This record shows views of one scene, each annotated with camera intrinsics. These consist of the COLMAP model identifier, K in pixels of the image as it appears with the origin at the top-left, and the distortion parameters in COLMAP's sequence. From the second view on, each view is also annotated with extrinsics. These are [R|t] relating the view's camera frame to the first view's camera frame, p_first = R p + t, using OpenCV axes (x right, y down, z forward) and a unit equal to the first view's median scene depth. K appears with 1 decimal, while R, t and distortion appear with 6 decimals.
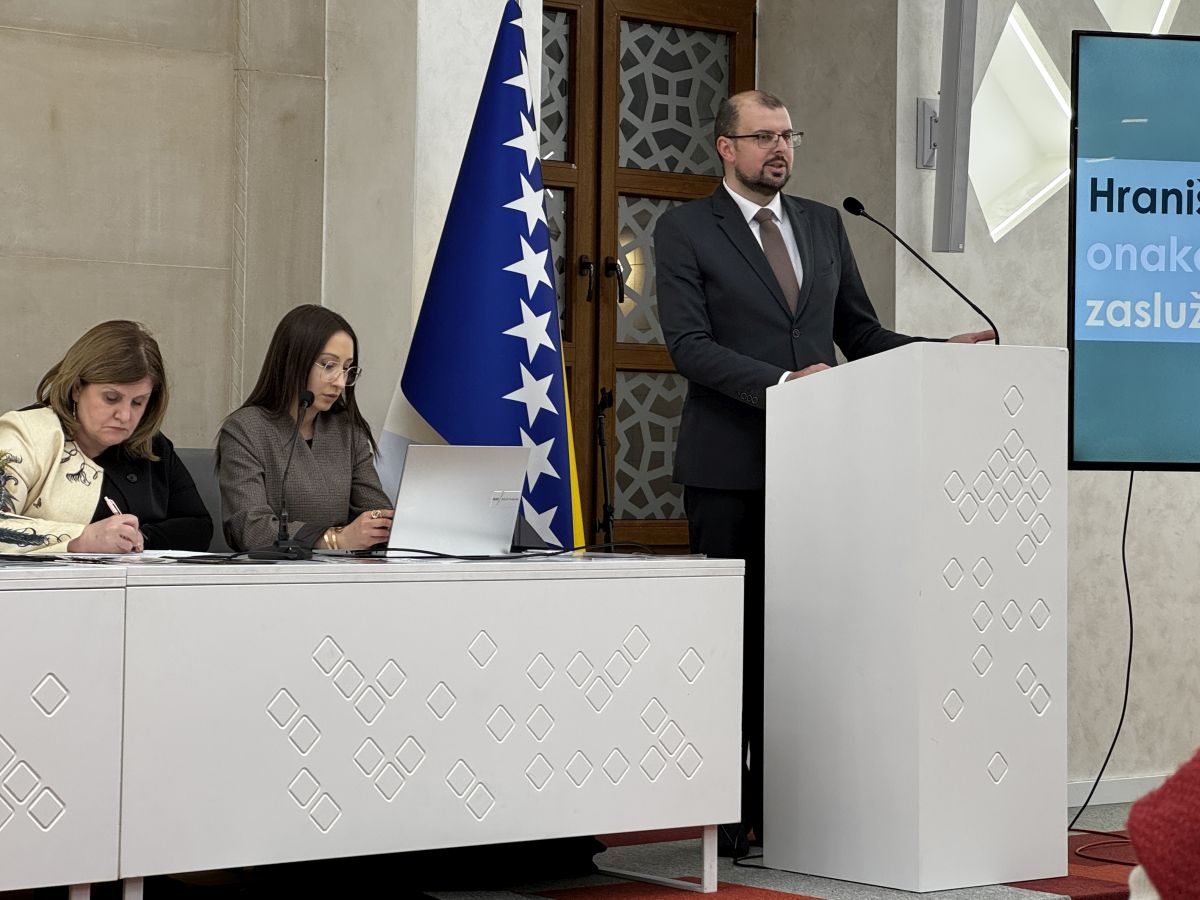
lens RADIAL K [[3100.7, 0, 606.3], [0, 3100.7, 364.8], [0, 0, 1]] dist [0.039847, 0.000000]
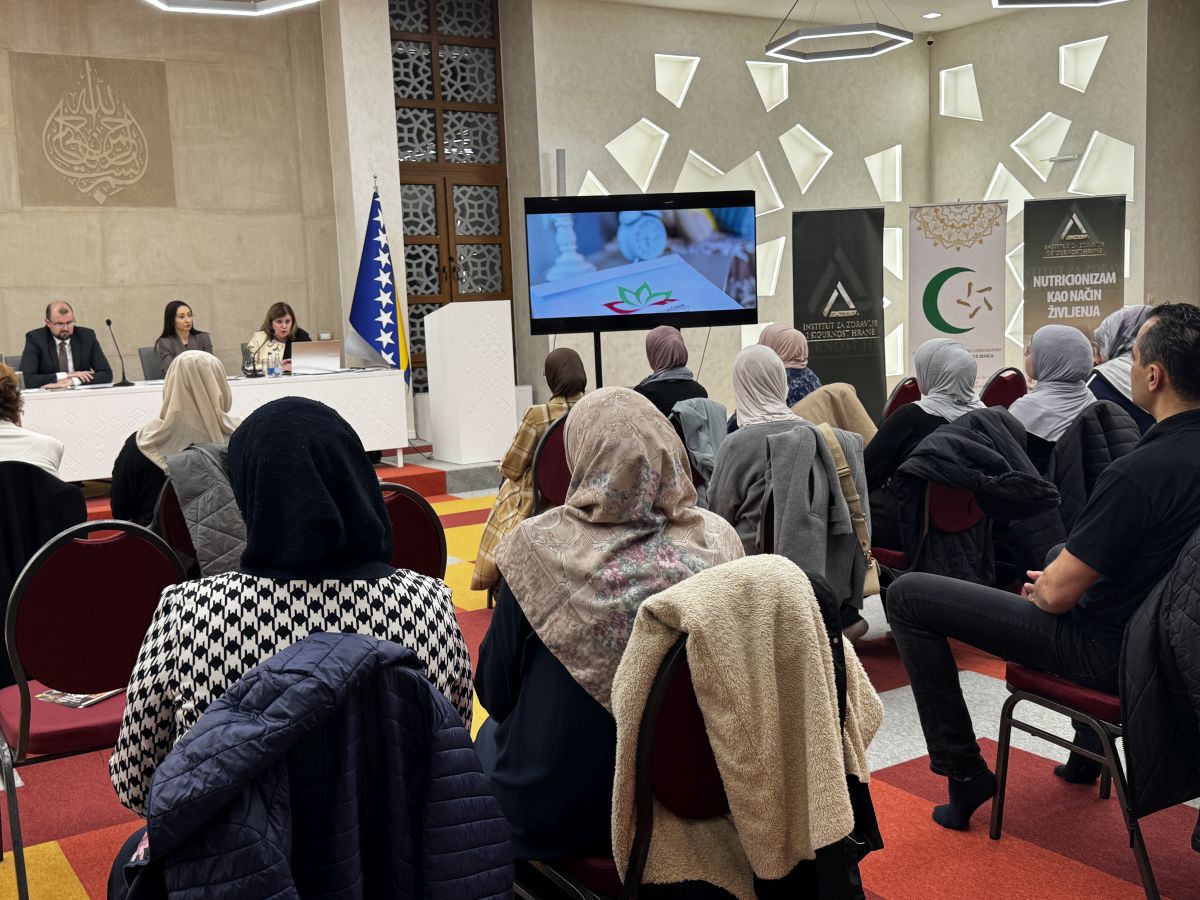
lens RADIAL K [[1276.5, 0, 594.8], [0, 1276.5, 443.1], [0, 0, 1]] dist [0.063801, 0.000000]
pose [[0.990395, -0.038990, -0.132655, 0.353610], [0.057244, 0.988956, 0.136706, -0.030089], [0.125860, -0.142986, 0.981690, -0.293070]]
